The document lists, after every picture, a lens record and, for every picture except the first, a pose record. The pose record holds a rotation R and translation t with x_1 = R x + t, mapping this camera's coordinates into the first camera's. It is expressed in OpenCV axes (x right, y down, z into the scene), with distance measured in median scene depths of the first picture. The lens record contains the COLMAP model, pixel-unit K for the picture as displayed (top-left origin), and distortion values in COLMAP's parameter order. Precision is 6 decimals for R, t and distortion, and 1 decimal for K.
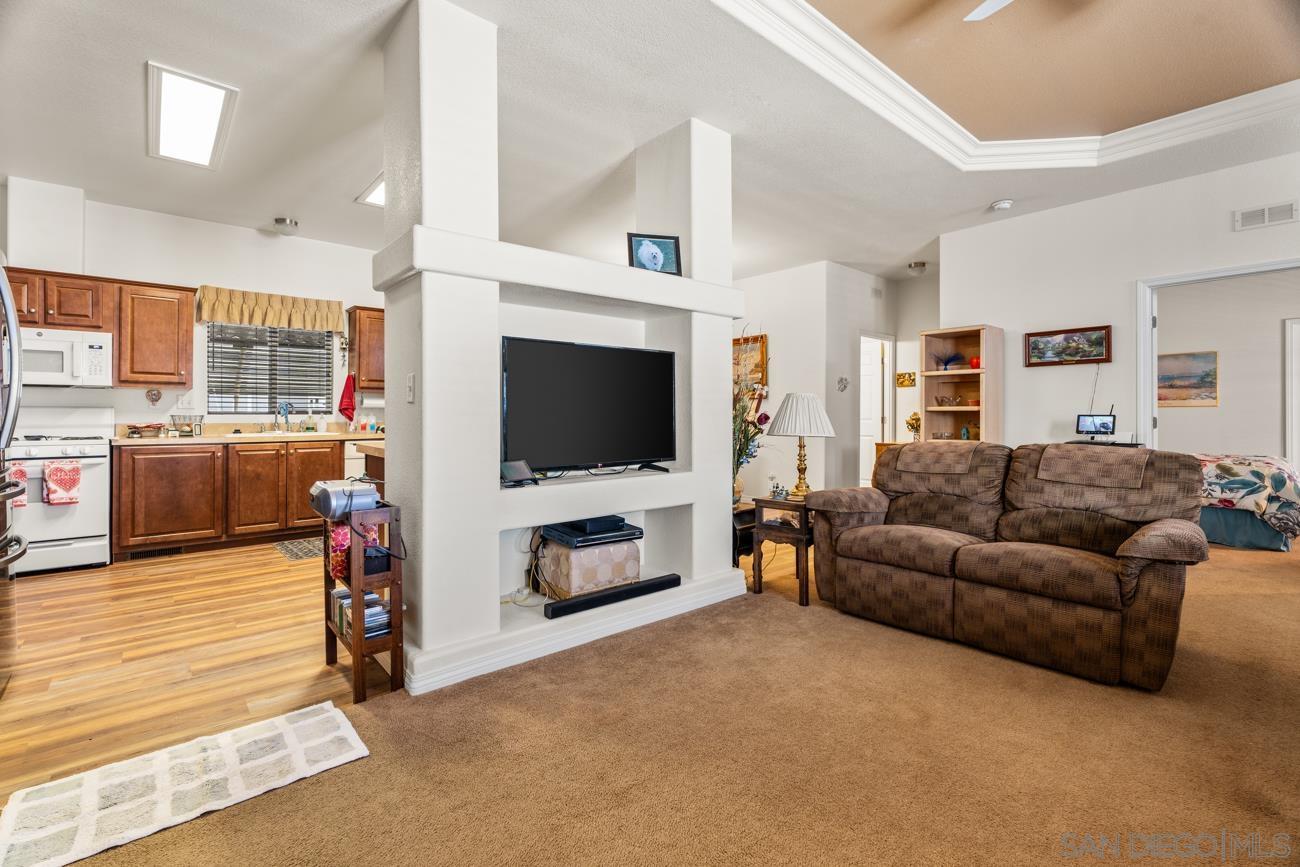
lens RADIAL K [[589.8, 0, 655.7], [0, 589.8, 411.9], [0, 0, 1]] dist [0.003434, -0.001438]
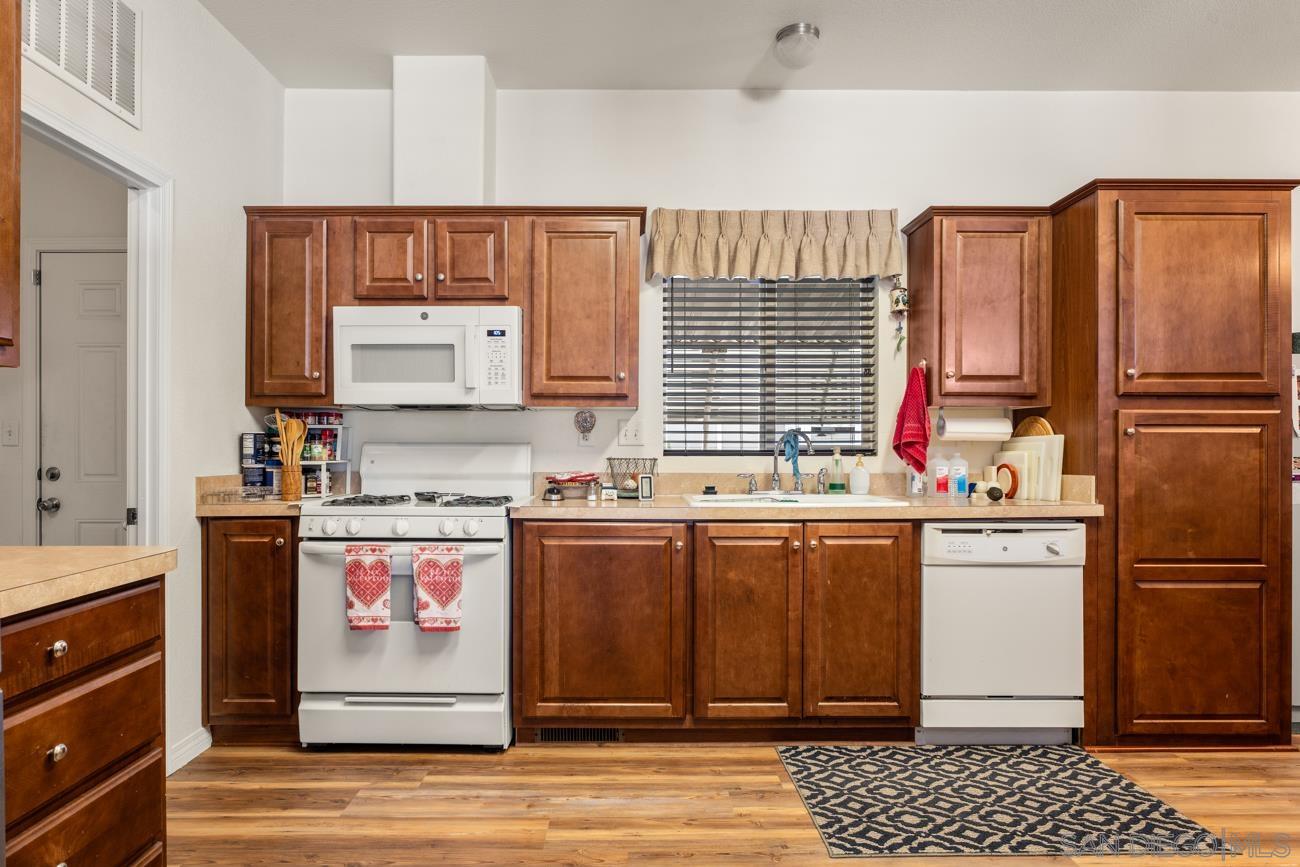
lens RADIAL K [[718.1, 0, 628.6], [0, 718.1, 449.3], [0, 0, 1]] dist [-0.013231, 0.001682]
pose [[0.749761, 0.001624, -0.661706, -0.384602], [0.003150, 0.999977, 0.006024, -0.005969], [0.661701, -0.006601, 0.749739, 0.535761]]
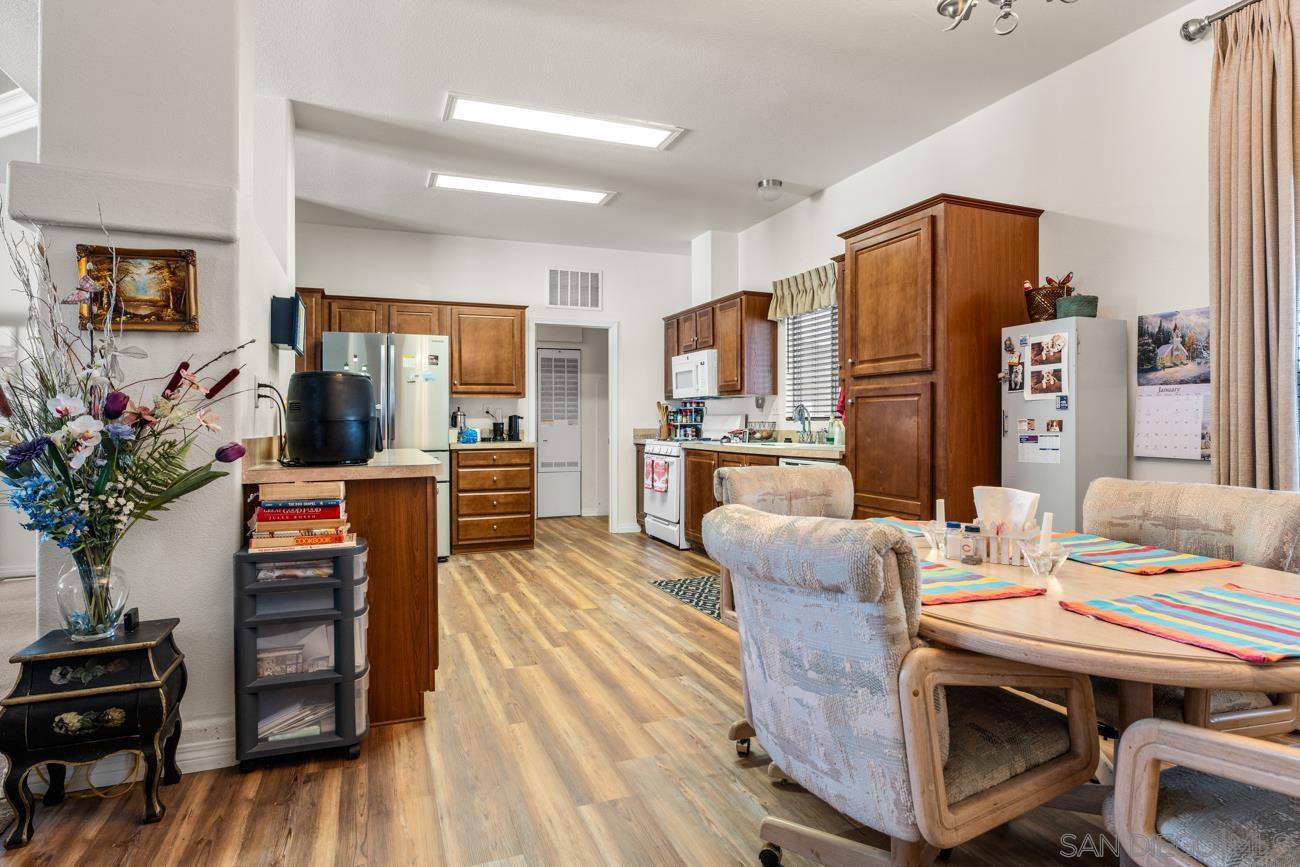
lens RADIAL K [[718.1, 0, 659.7], [0, 718.1, 418.3], [0, 0, 1]] dist [-0.013231, 0.001682]
pose [[-0.327656, -0.003578, -0.944790, 0.380456], [0.008361, 0.999943, -0.006687, 0.007130], [0.944760, -0.010090, -0.327608, 1.265483]]
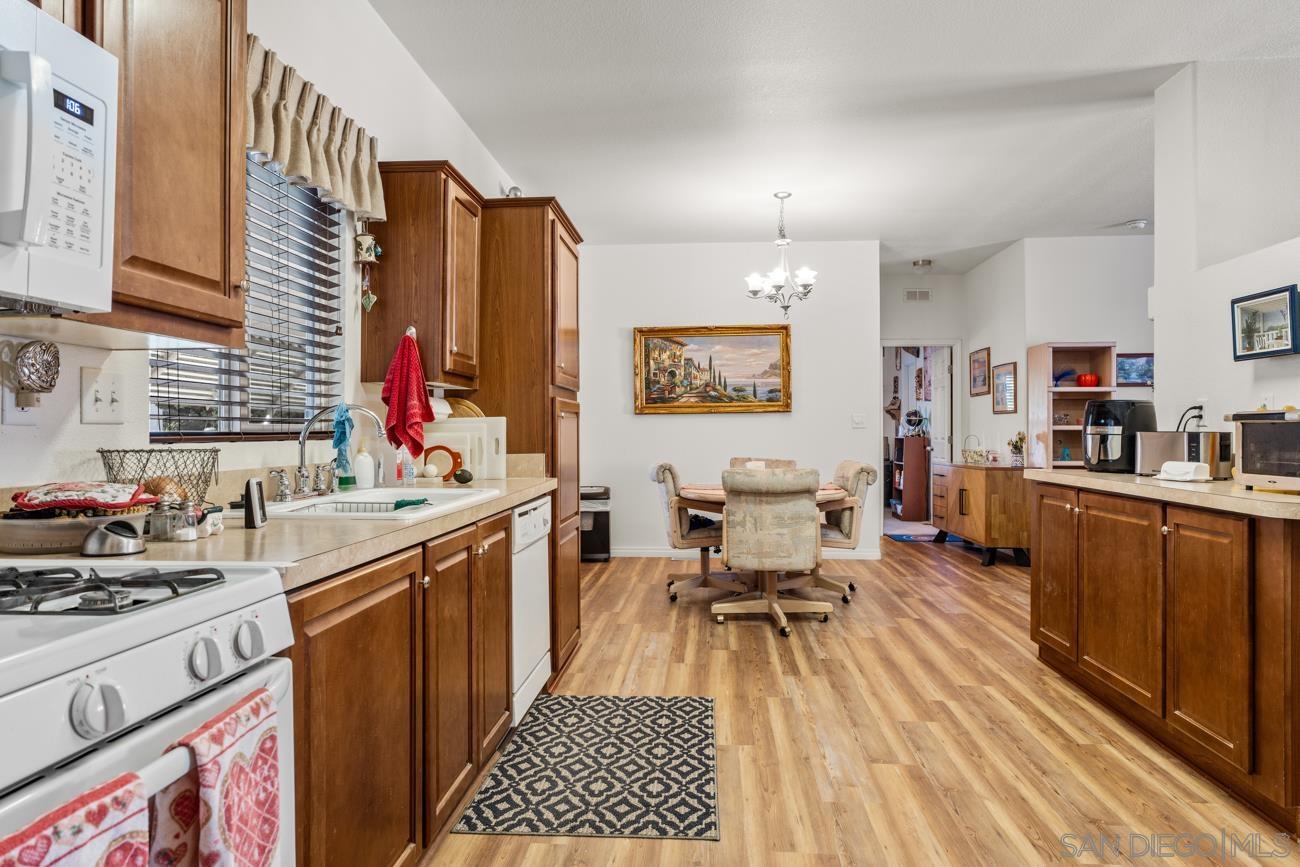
lens RADIAL K [[784.7, 0, 648.6], [0, 784.7, 424.2], [0, 0, 1]] dist [-0.006457, 0.001650]
pose [[0.717892, 0.005614, 0.696132, -0.906649], [-0.003662, 0.999984, -0.004288, -0.004335], [-0.696145, 0.000529, 0.717901, 0.624971]]
